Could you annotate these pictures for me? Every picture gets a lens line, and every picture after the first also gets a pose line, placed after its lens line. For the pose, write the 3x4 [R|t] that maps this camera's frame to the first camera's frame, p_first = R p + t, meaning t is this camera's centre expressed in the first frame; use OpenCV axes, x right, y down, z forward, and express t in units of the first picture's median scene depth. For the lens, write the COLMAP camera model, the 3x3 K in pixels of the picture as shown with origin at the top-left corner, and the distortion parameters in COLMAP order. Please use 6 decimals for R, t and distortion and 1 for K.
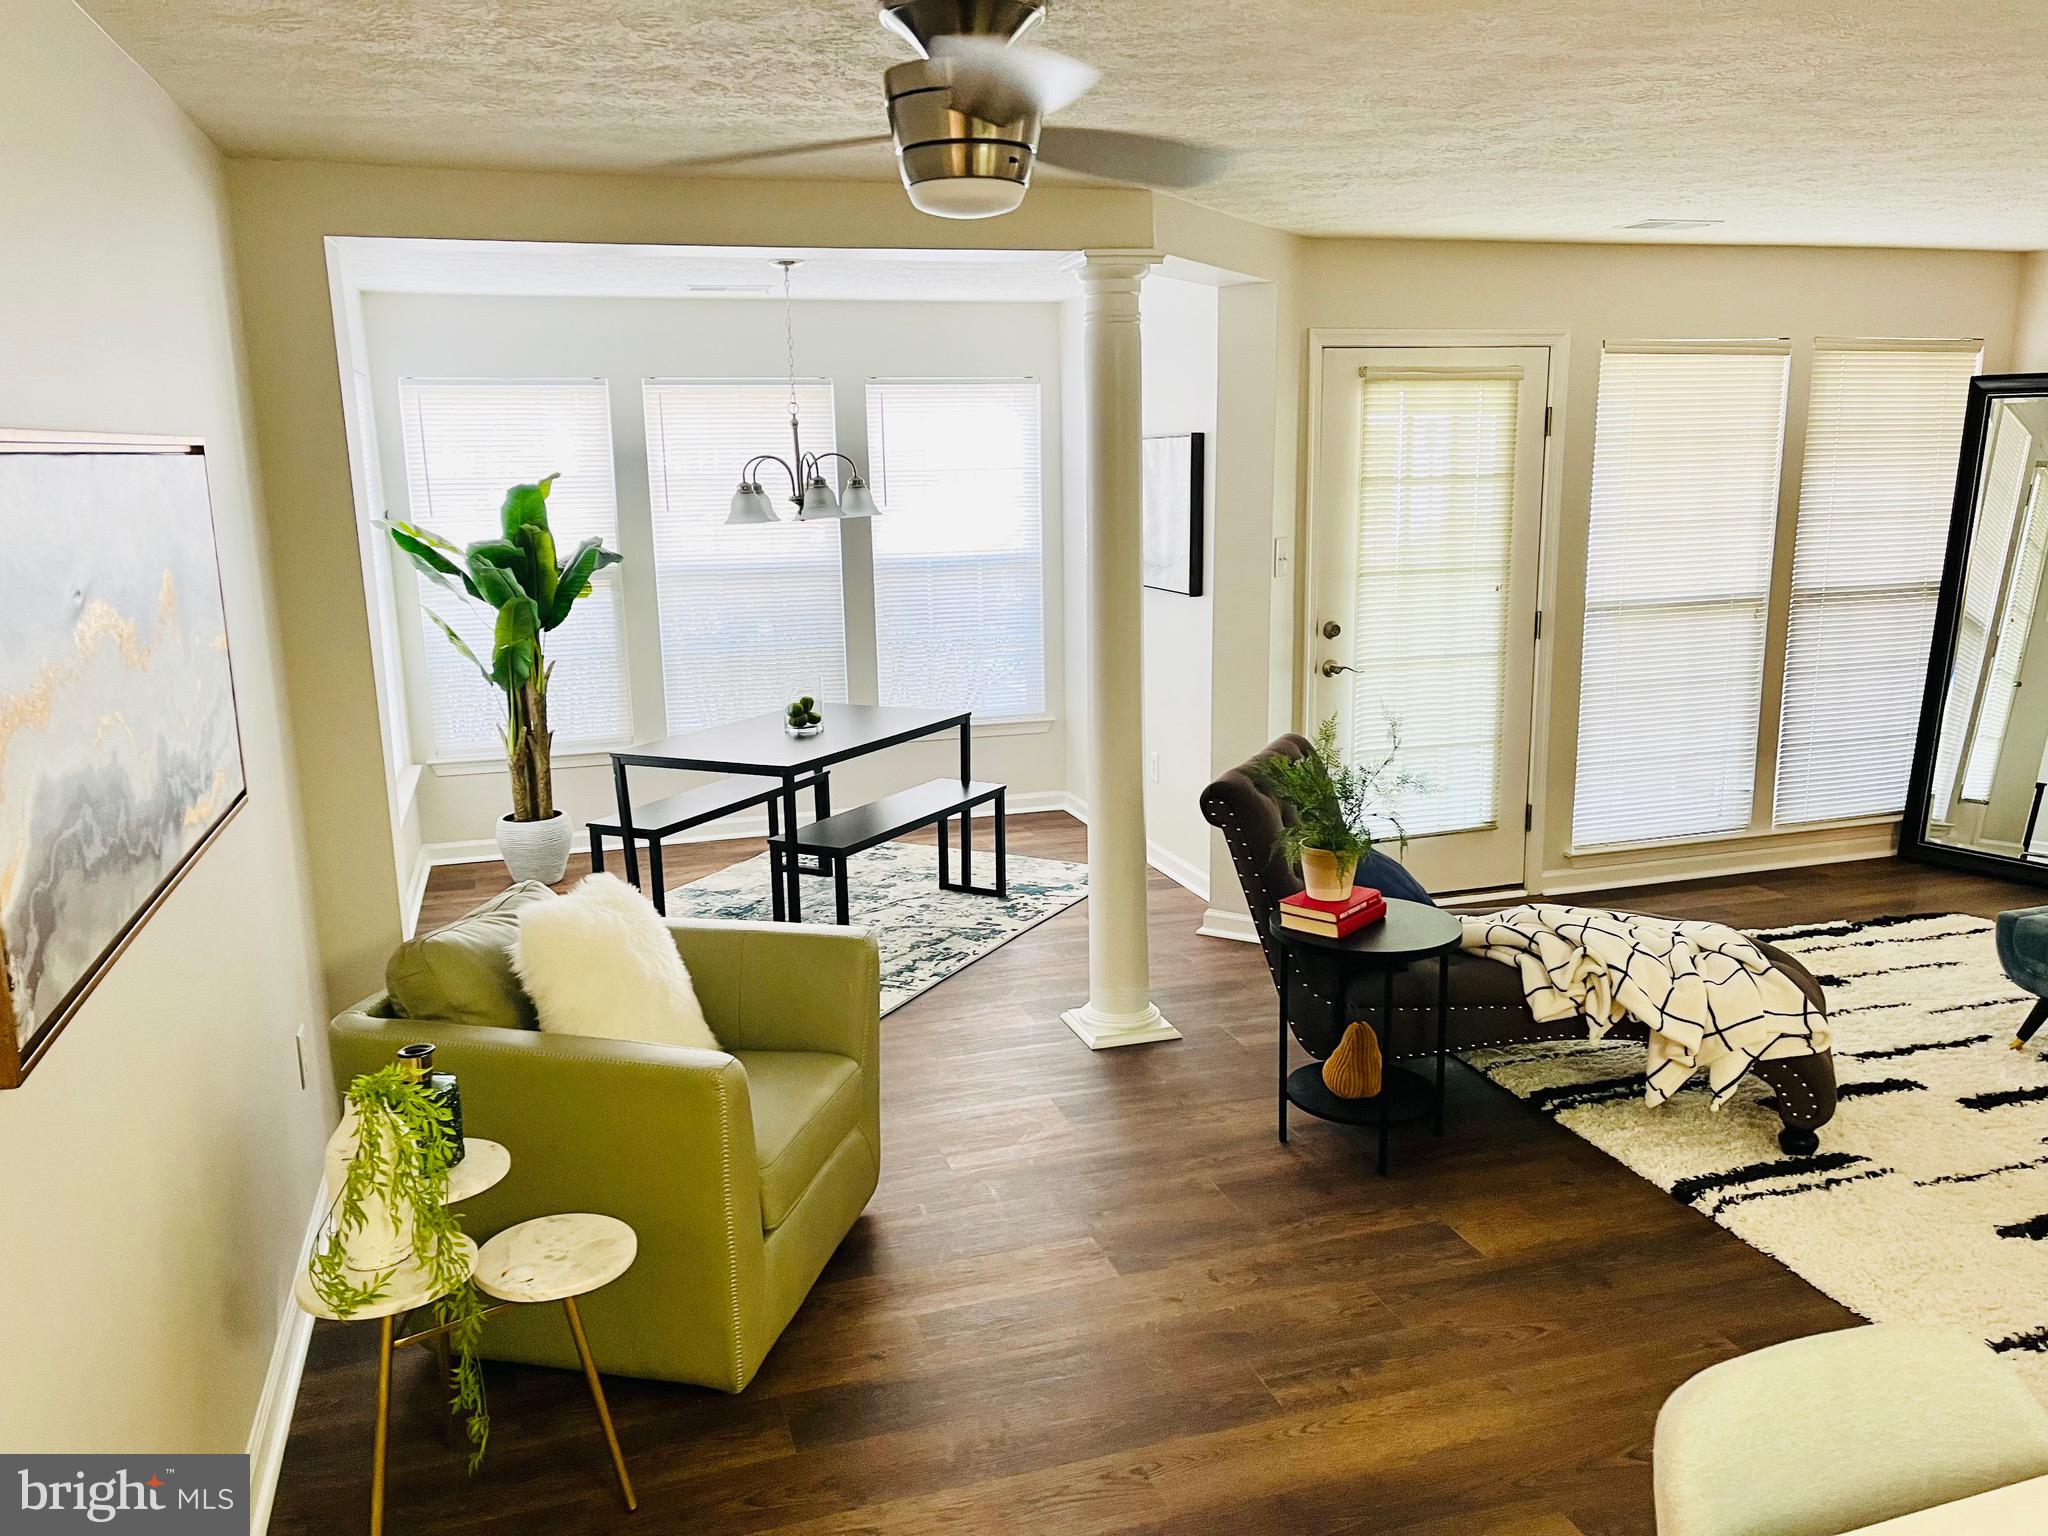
lens RADIAL K [[1546.8, 0, 1010.6], [0, 1546.8, 769.8], [0, 0, 1]] dist [0.052509, -0.057712]
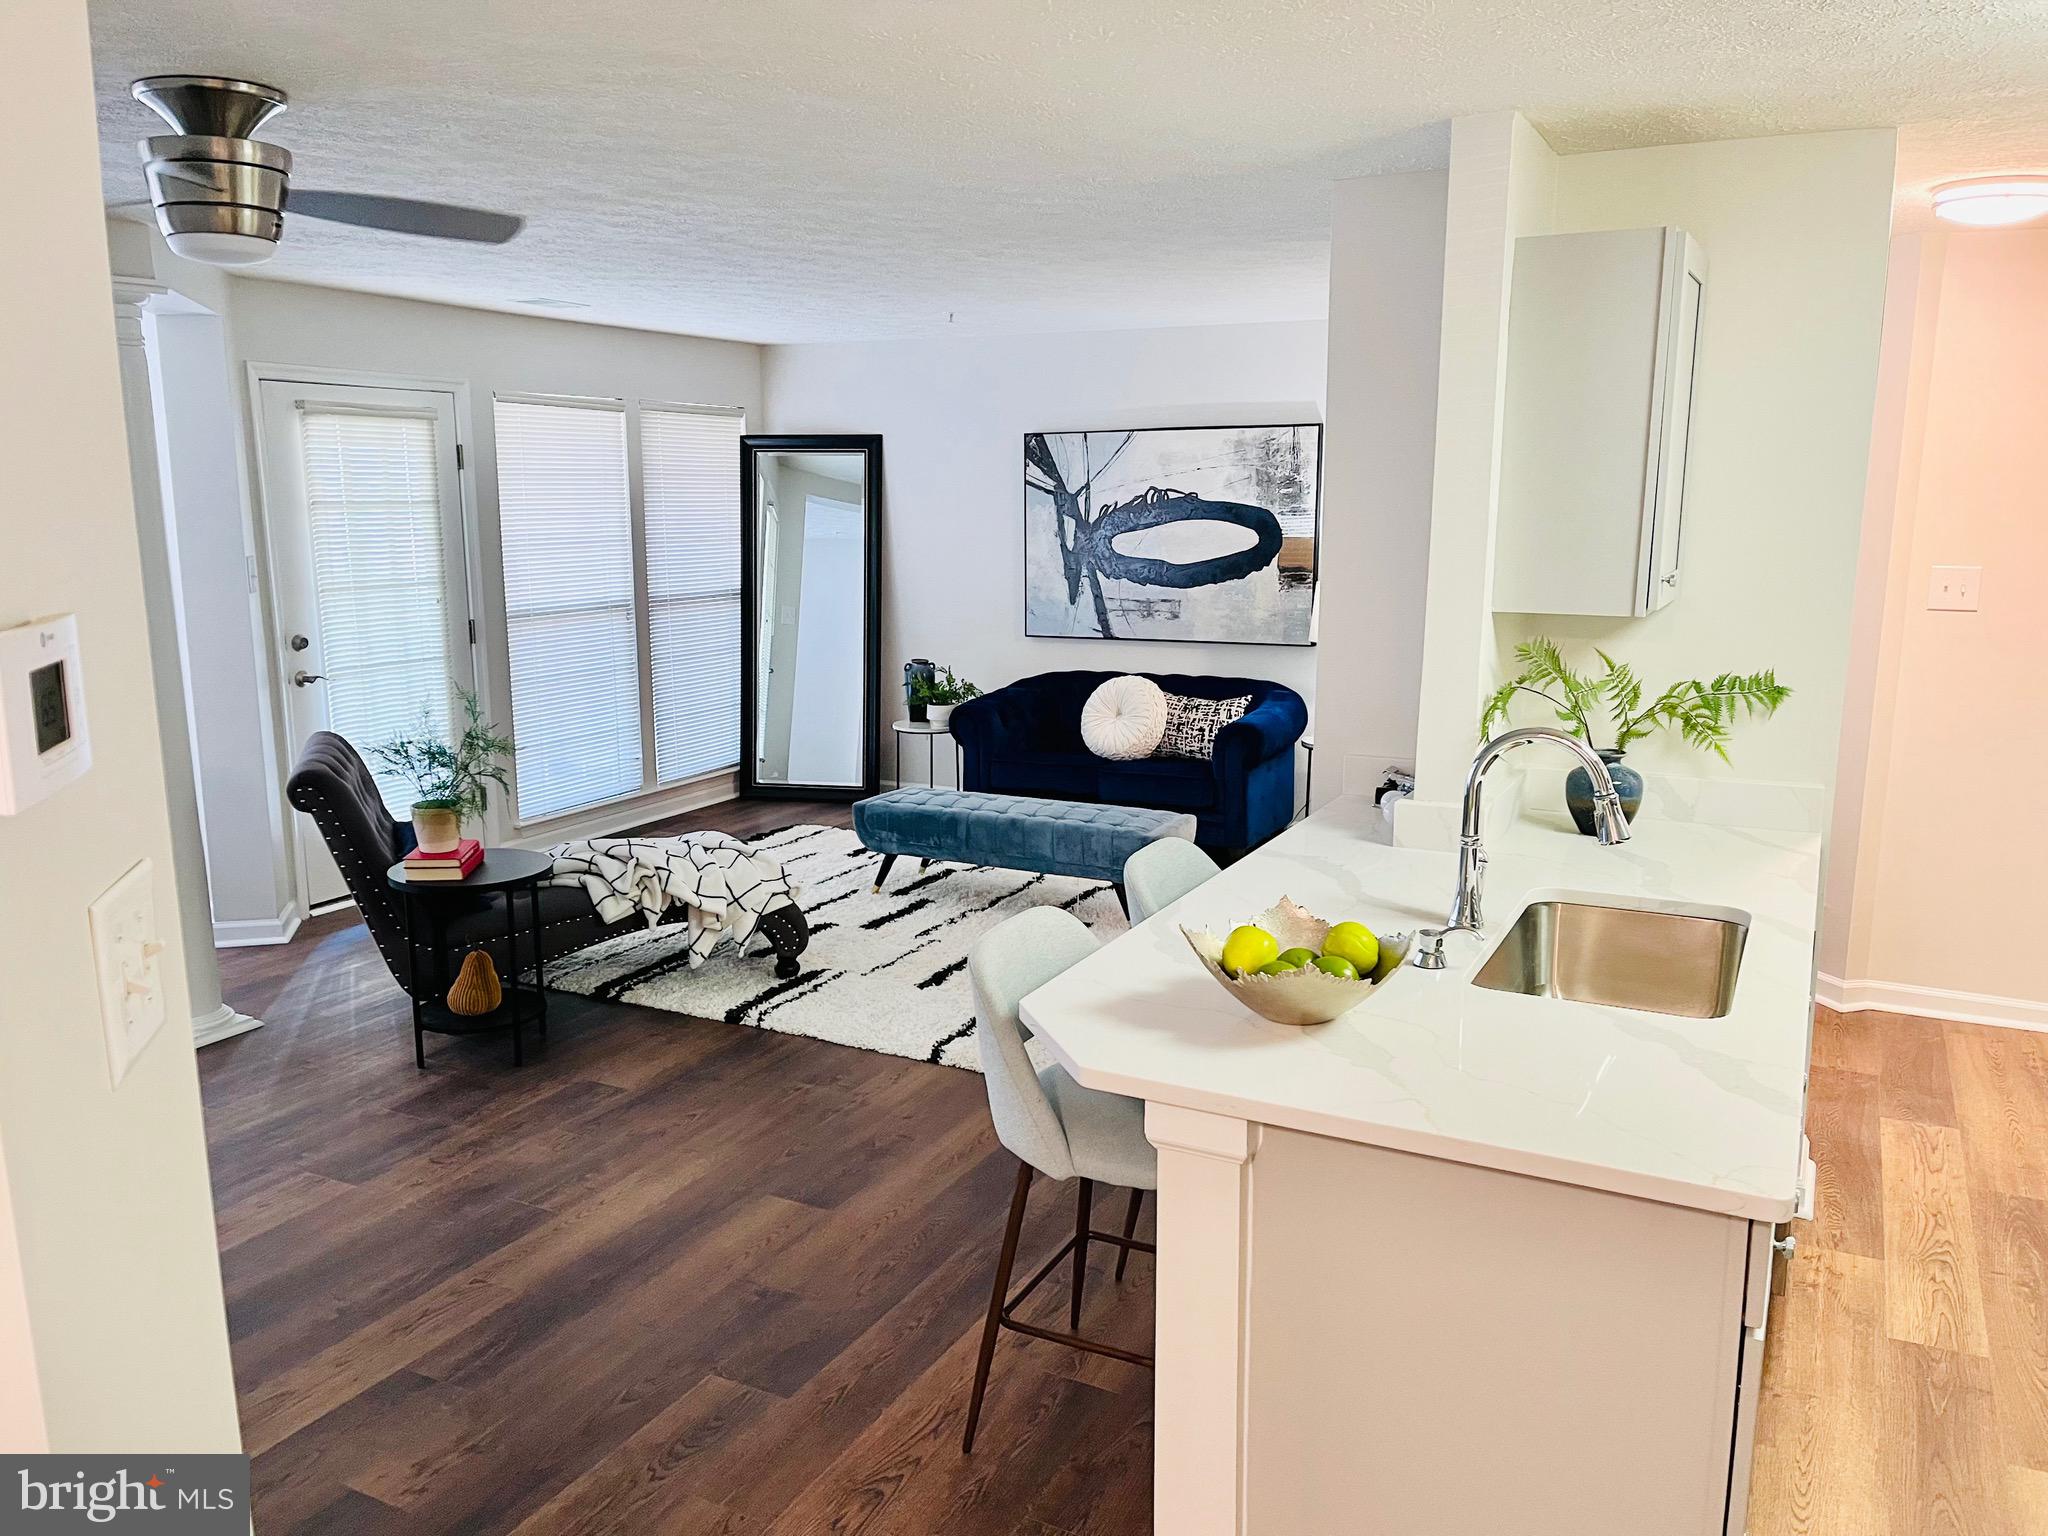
lens RADIAL K [[1546.8, 0, 1018.8], [0, 1546.8, 779.1], [0, 0, 1]] dist [0.052509, -0.057712]
pose [[0.699777, -0.115186, 0.705014, -0.279458], [0.129259, 0.991041, 0.033620, 0.040108], [-0.702570, 0.067603, 0.708396, -0.136679]]
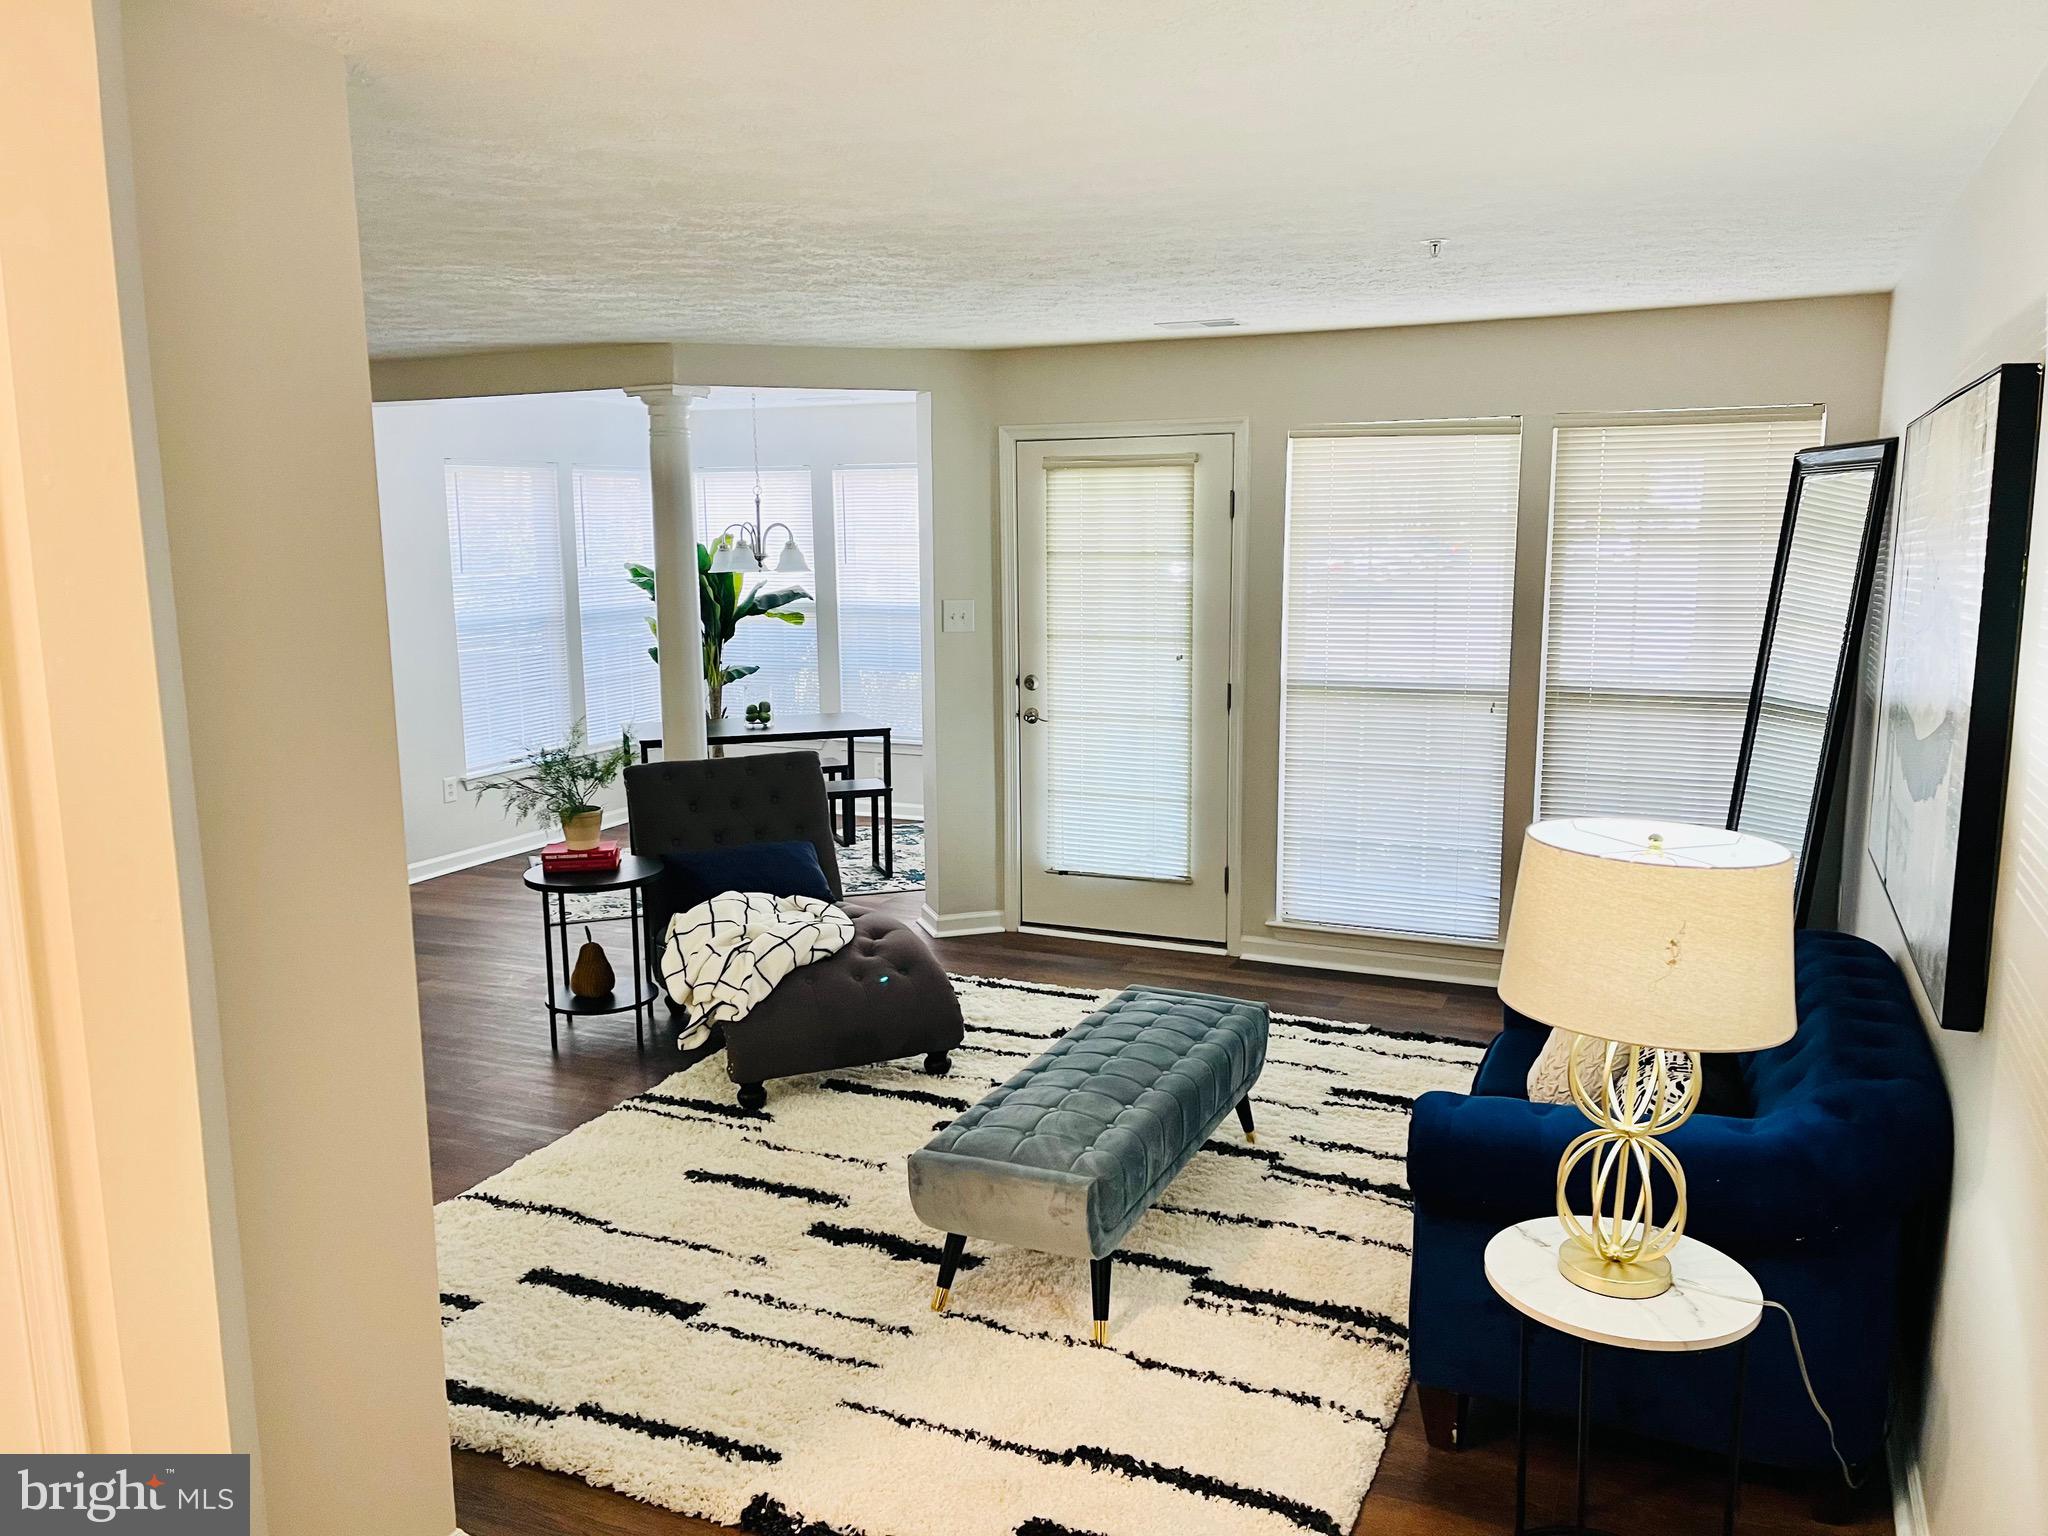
lens RADIAL K [[1546.8, 0, 1019.3], [0, 1546.8, 778.8], [0, 0, 1]] dist [0.052509, -0.057712]
pose [[0.749080, 0.122730, -0.651012, 1.244814], [-0.134562, 0.990392, 0.031877, -0.070423], [0.648669, 0.063723, 0.758398, 0.159869]]
